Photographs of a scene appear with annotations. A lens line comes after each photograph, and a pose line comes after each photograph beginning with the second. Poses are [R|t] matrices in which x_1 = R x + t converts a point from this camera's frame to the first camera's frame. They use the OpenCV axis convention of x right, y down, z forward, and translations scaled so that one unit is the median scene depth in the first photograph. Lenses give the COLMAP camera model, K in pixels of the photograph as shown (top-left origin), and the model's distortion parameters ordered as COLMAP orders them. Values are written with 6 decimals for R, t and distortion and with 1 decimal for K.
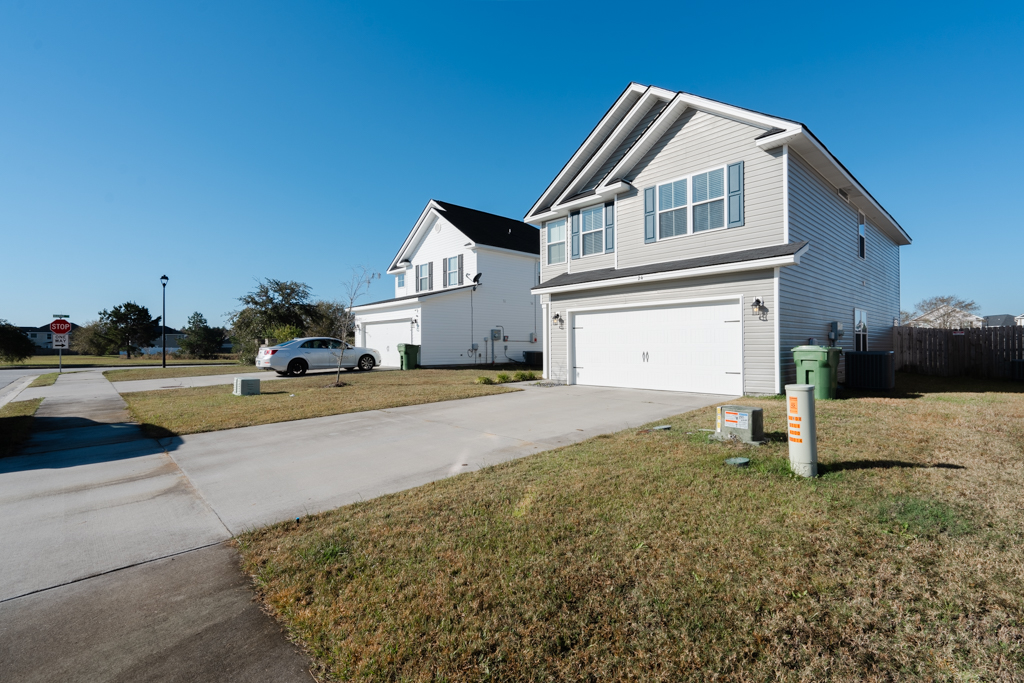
lens RADIAL K [[468.7, 0, 512.0], [0, 468.7, 341.5], [0, 0, 1]] dist [-0.000102, 0.000483]
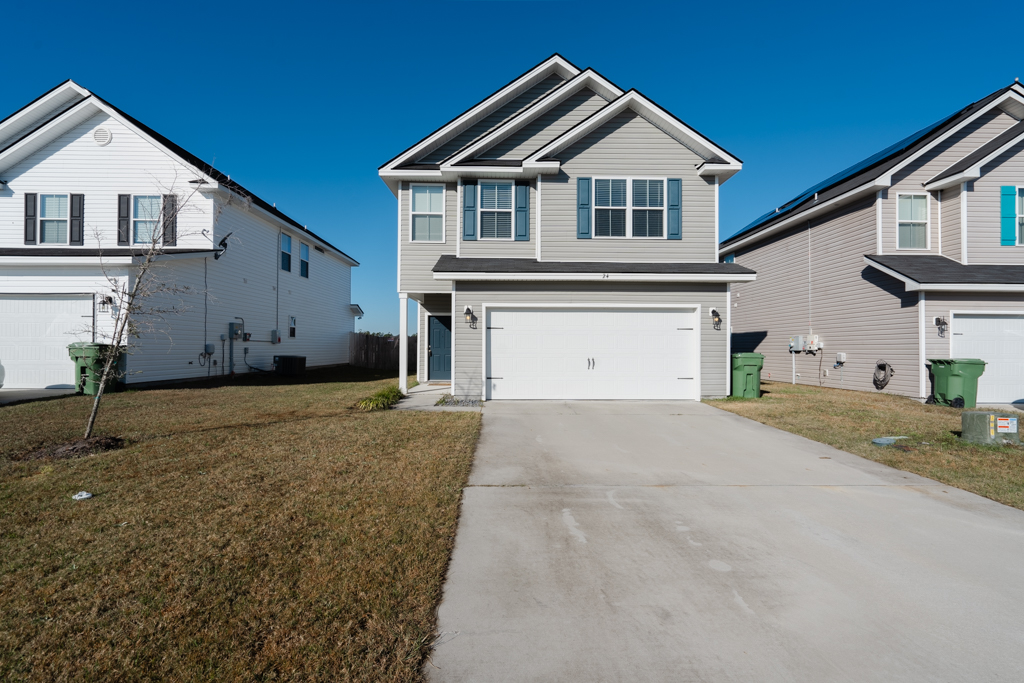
lens RADIAL K [[468.7, 0, 512.0], [0, 468.7, 341.5], [0, 0, 1]] dist [-0.000102, 0.000483]
pose [[0.663649, 0.018360, 0.747819, -0.430098], [-0.016112, 0.999818, -0.010248, 0.001536], [-0.747871, -0.005248, 0.663824, 0.448339]]
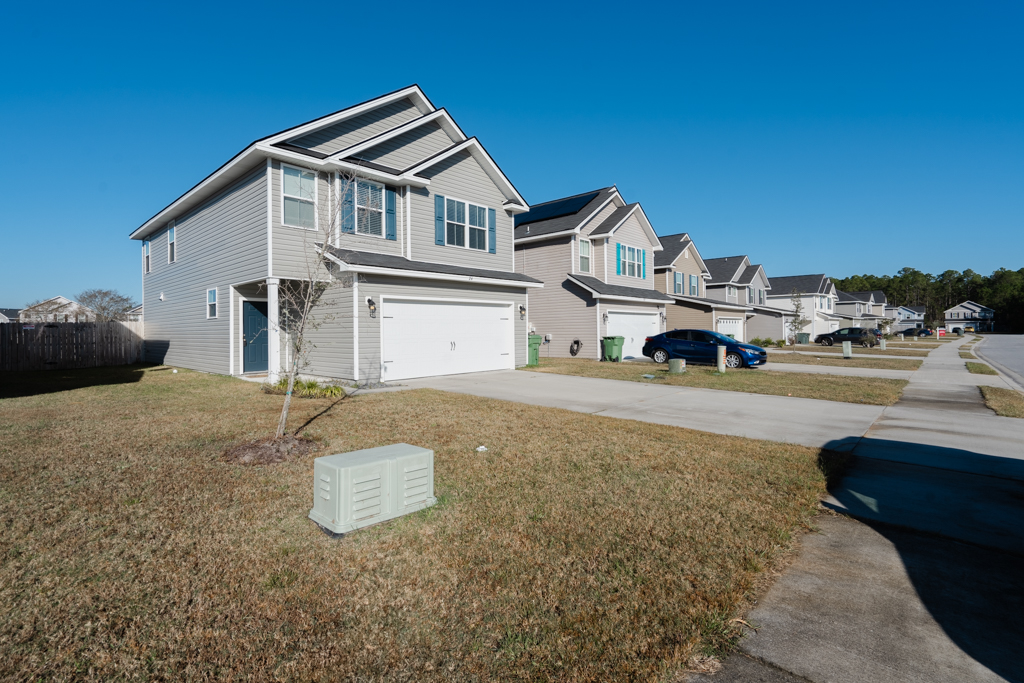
lens RADIAL K [[469.3, 0, 503.9], [0, 469.3, 331.3], [0, 0, 1]] dist [0.003698, 0.000176]
pose [[-0.063641, 0.007832, 0.997942, -0.756278], [0.002634, 0.999967, -0.007680, 0.005615], [-0.997969, 0.002140, -0.063659, 0.827405]]
